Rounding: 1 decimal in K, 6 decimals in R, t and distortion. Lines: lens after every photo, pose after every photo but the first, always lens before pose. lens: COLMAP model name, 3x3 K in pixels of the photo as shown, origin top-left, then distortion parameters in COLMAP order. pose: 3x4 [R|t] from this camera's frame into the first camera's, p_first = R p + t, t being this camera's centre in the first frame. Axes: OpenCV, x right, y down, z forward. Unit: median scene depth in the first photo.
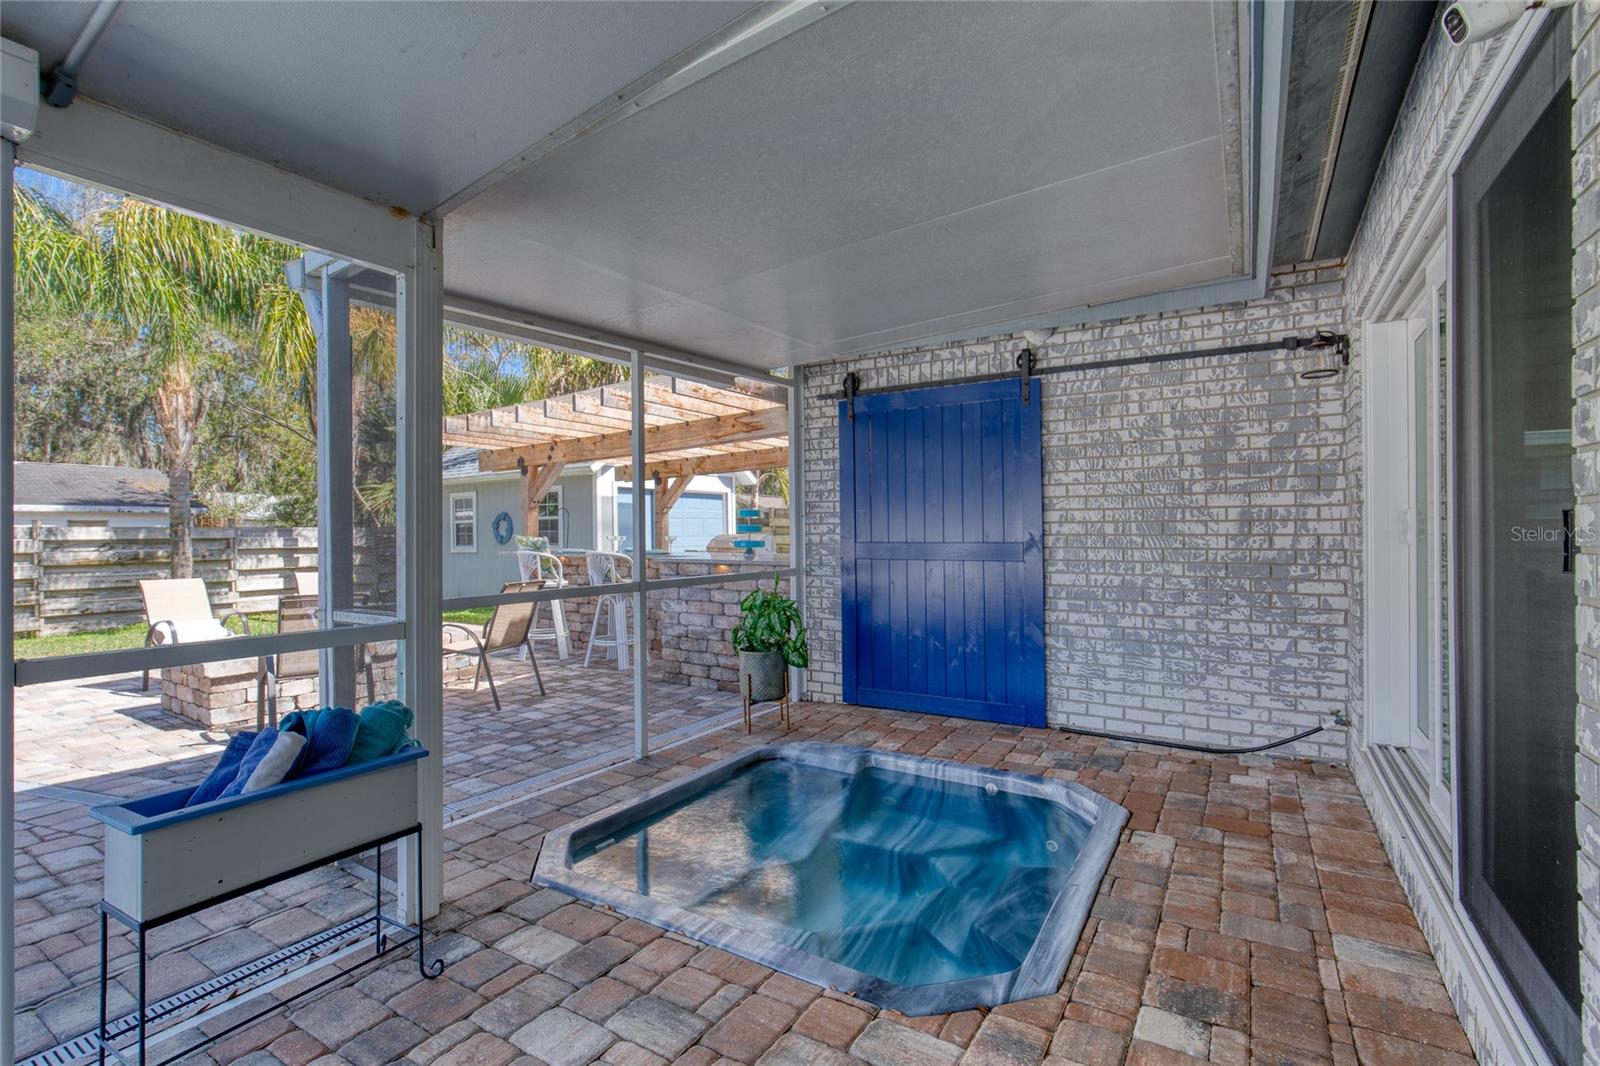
lens RADIAL K [[732.9, 0, 784.1], [0, 732.9, 535.3], [0, 0, 1]] dist [-0.003744, -0.000471]
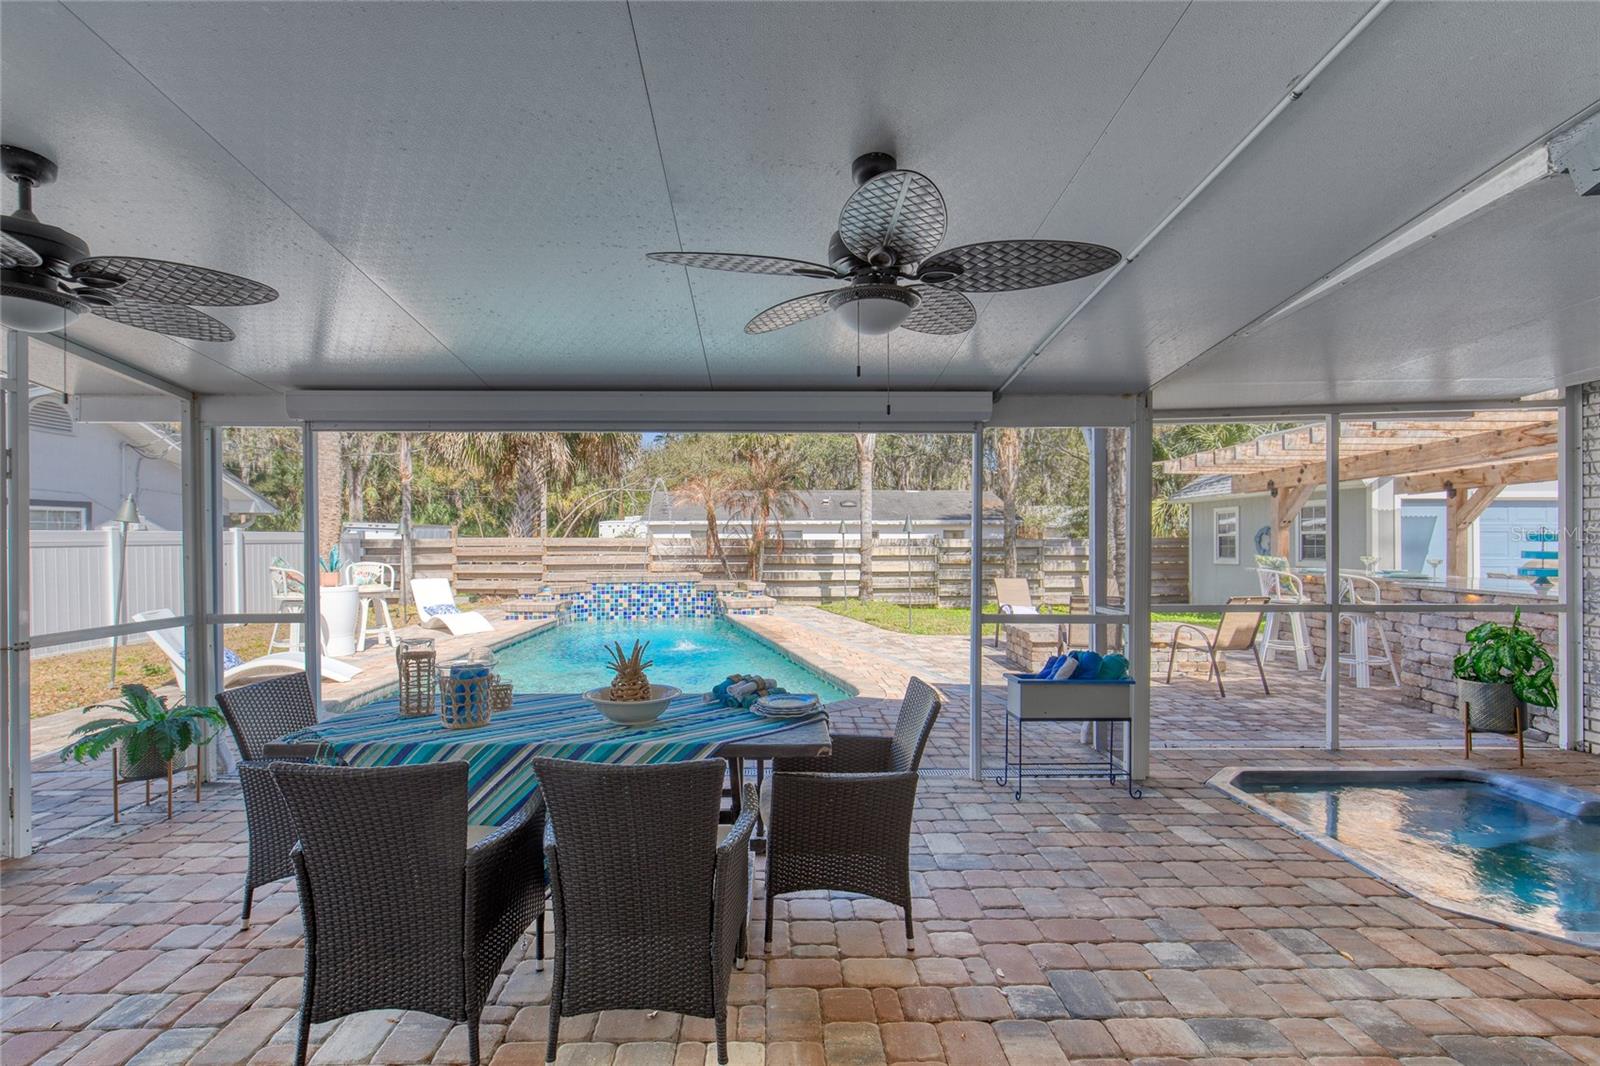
lens RADIAL K [[732.9, 0, 784.1], [0, 732.9, 535.3], [0, 0, 1]] dist [-0.003744, -0.000471]
pose [[0.556957, 0.004695, -0.830528, 0.177325], [-0.008738, 0.999962, -0.000207, -0.025033], [0.830495, 0.007373, 0.556977, -0.251295]]
